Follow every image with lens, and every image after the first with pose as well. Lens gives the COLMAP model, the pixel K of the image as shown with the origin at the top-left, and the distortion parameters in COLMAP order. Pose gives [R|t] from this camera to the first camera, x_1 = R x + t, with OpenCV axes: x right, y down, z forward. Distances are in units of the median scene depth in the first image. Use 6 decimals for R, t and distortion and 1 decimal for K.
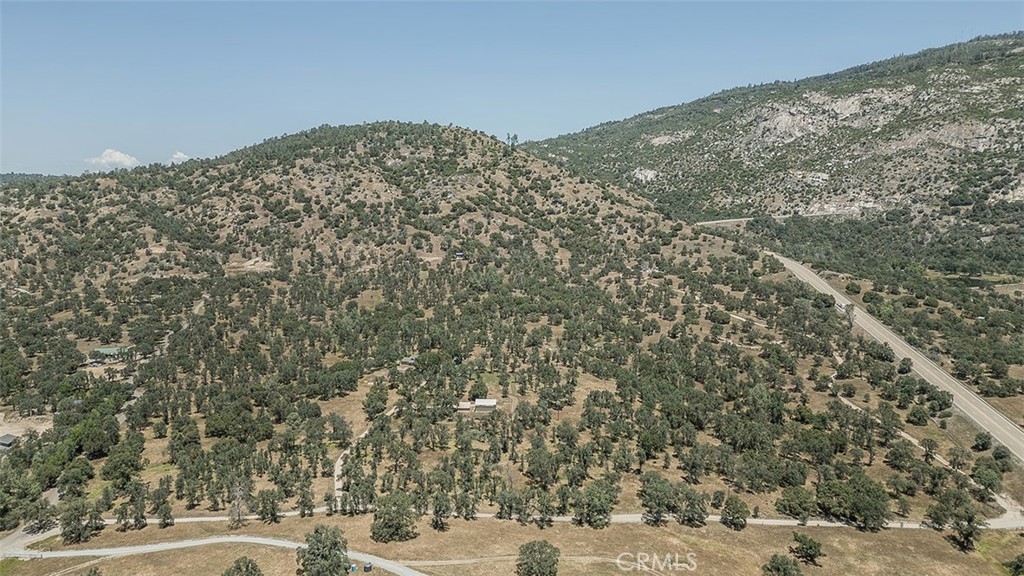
lens RADIAL K [[714.0, 0, 512.0], [0, 714.0, 288.0], [0, 0, 1]] dist [0.074120, -0.044670]
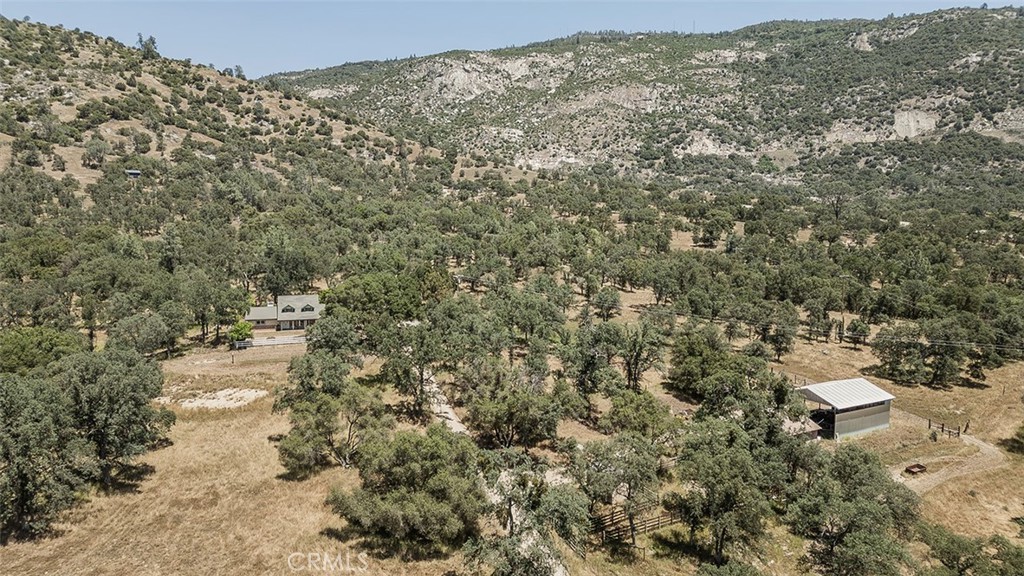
lens RADIAL K [[714.0, 0, 512.0], [0, 714.0, 288.0], [0, 0, 1]] dist [0.074120, -0.044670]
pose [[0.855318, -0.068133, 0.513604, -0.069351], [0.068377, 0.997489, 0.018454, 0.030158], [-0.513571, 0.019335, 0.857829, 0.227744]]
